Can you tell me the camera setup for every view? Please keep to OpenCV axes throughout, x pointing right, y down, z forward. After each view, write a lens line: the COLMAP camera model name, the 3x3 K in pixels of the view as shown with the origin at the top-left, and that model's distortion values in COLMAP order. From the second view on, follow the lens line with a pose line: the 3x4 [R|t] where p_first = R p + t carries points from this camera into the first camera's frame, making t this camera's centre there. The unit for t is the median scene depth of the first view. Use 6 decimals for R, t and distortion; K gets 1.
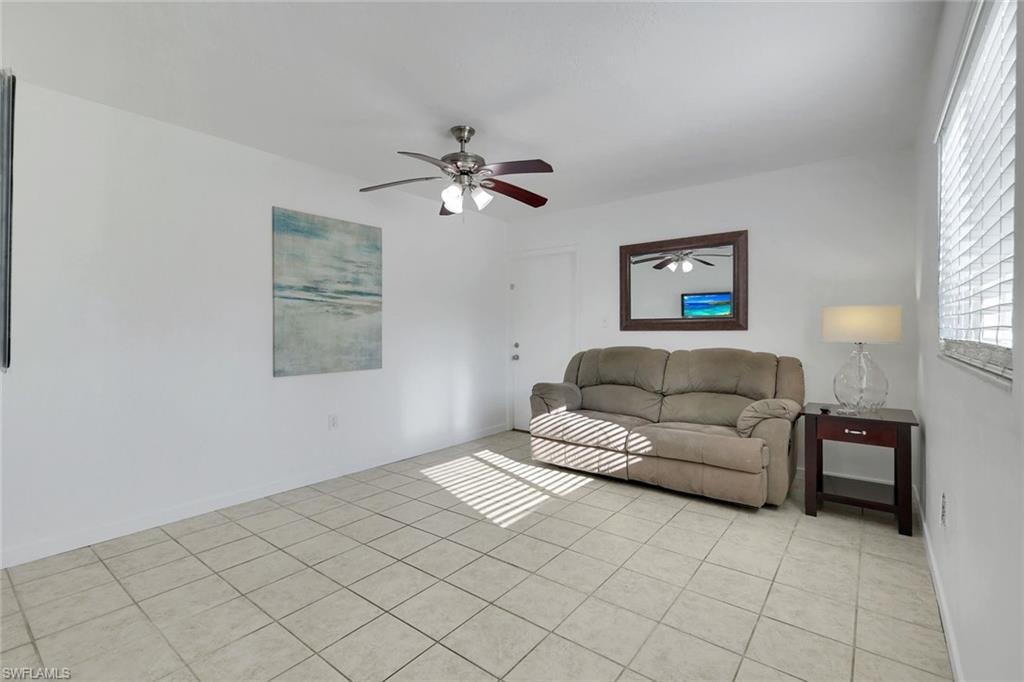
lens RADIAL K [[453.6, 0, 514.9], [0, 453.6, 334.3], [0, 0, 1]] dist [0.001463, 0.000199]
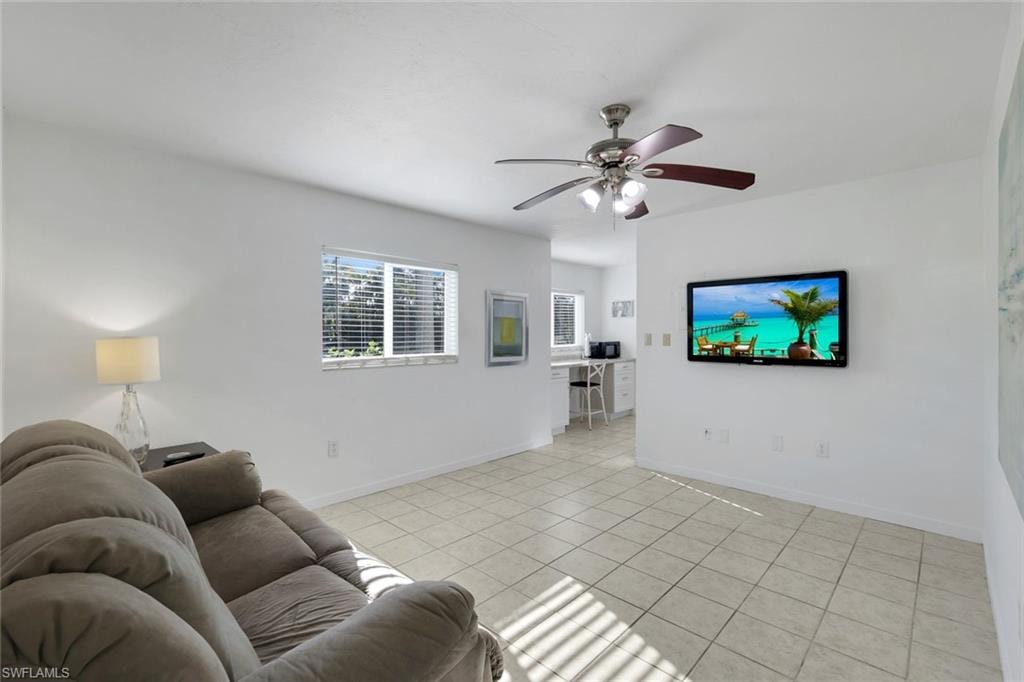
lens RADIAL K [[445.9, 0, 515.6], [0, 445.9, 325.4], [0, 0, 1]] dist [0.000189, 0.000059]
pose [[-0.995920, 0.016052, 0.088798, -0.005762], [0.014627, 0.999754, -0.016670, -0.058865], [-0.089043, -0.015304, -0.995910, 1.451890]]
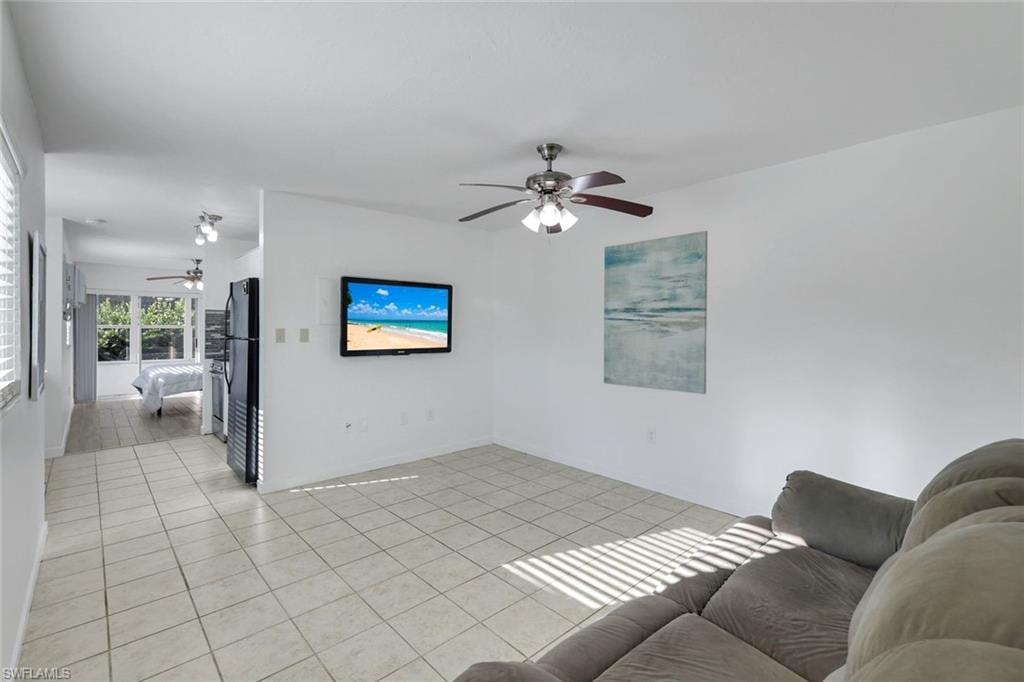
lens RADIAL K [[445.9, 0, 515.6], [0, 445.9, 325.4], [0, 0, 1]] dist [0.000189, 0.000059]
pose [[-0.163848, 0.004692, -0.986474, 0.673244], [-0.003253, 0.999981, 0.005297, -0.065434], [0.986480, 0.004077, -0.163830, 0.883574]]
